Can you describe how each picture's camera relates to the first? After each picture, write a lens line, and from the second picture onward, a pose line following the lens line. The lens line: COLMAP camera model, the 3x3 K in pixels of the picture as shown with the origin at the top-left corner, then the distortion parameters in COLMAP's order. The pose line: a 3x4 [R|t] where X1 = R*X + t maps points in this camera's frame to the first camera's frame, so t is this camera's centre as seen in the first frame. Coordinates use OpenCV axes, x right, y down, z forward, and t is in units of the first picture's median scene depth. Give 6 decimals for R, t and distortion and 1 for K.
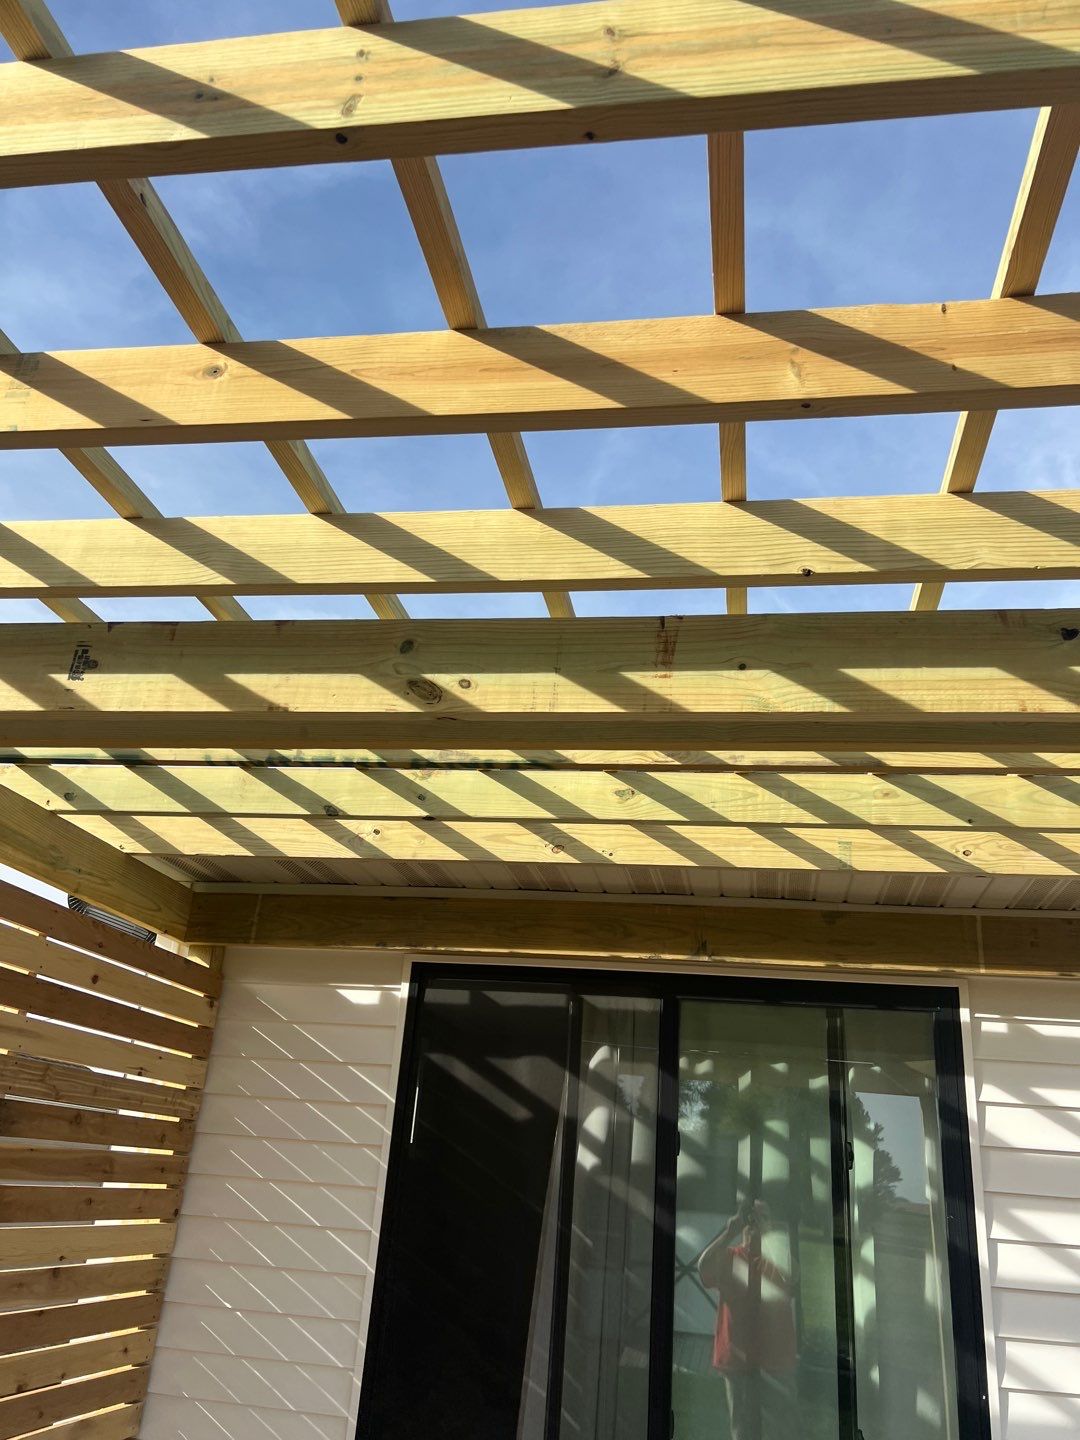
lens RADIAL K [[1082.4, 0, 580.3], [0, 1082.4, 721.2], [0, 0, 1]] dist [0.027186, -0.038507]
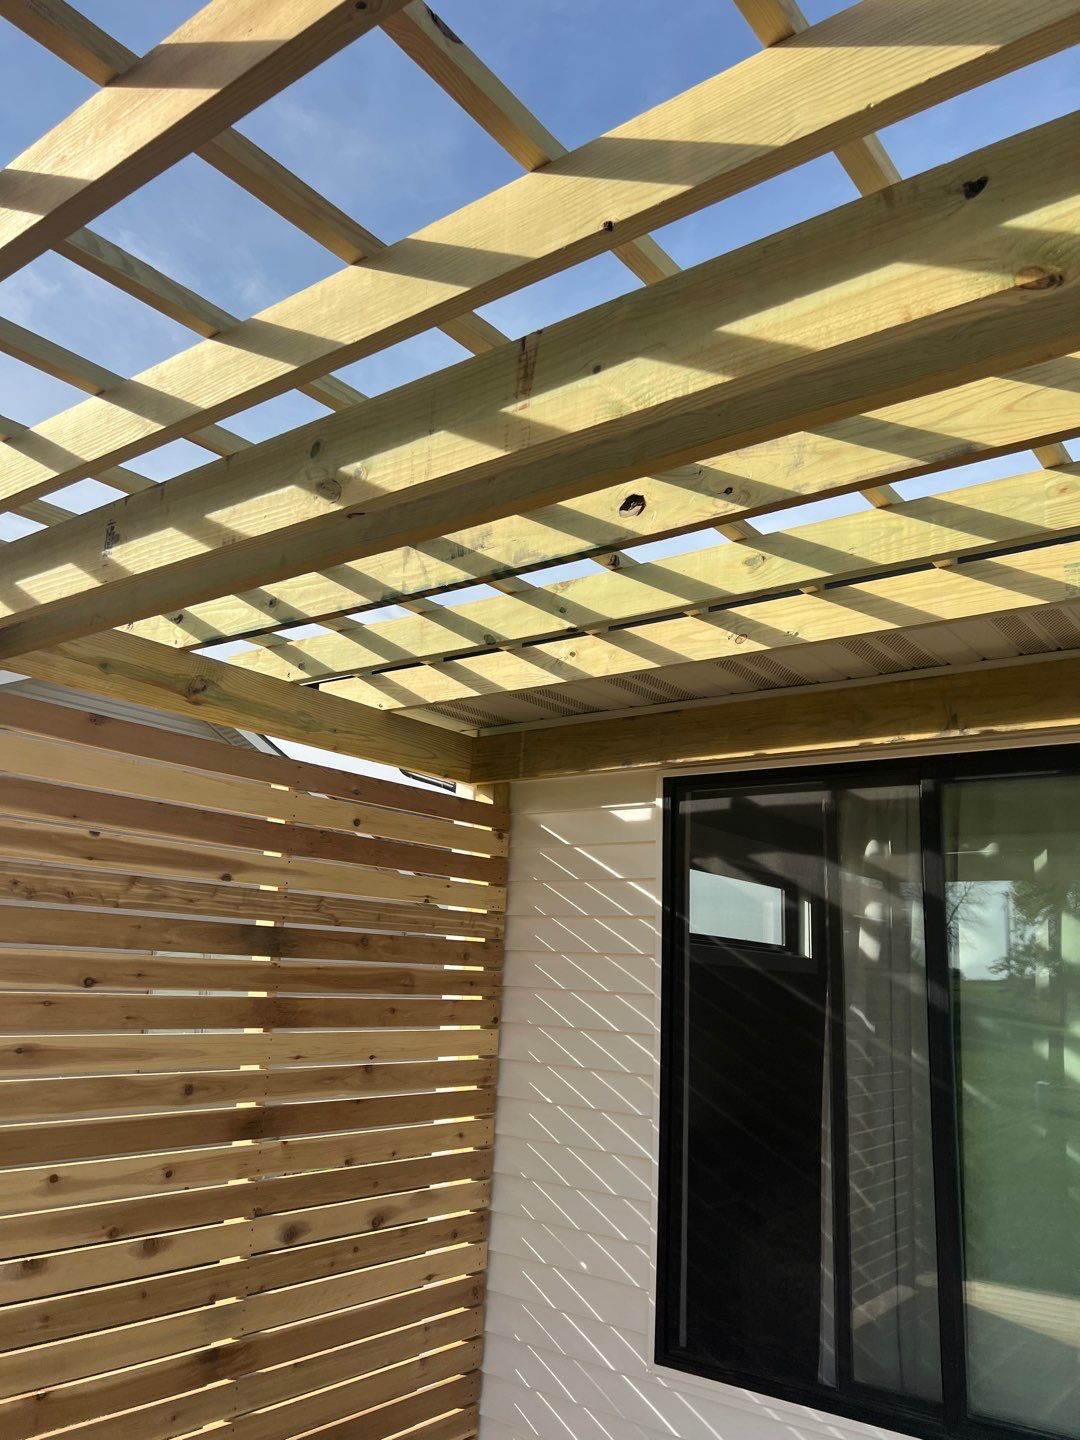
lens RADIAL K [[1082.4, 0, 580.3], [0, 1082.4, 721.2], [0, 0, 1]] dist [0.027186, -0.038507]
pose [[0.879714, -0.139784, -0.454492, 0.252986], [0.204196, 0.974251, 0.095600, 0.068668], [0.429426, -0.176906, 0.885606, 0.114909]]
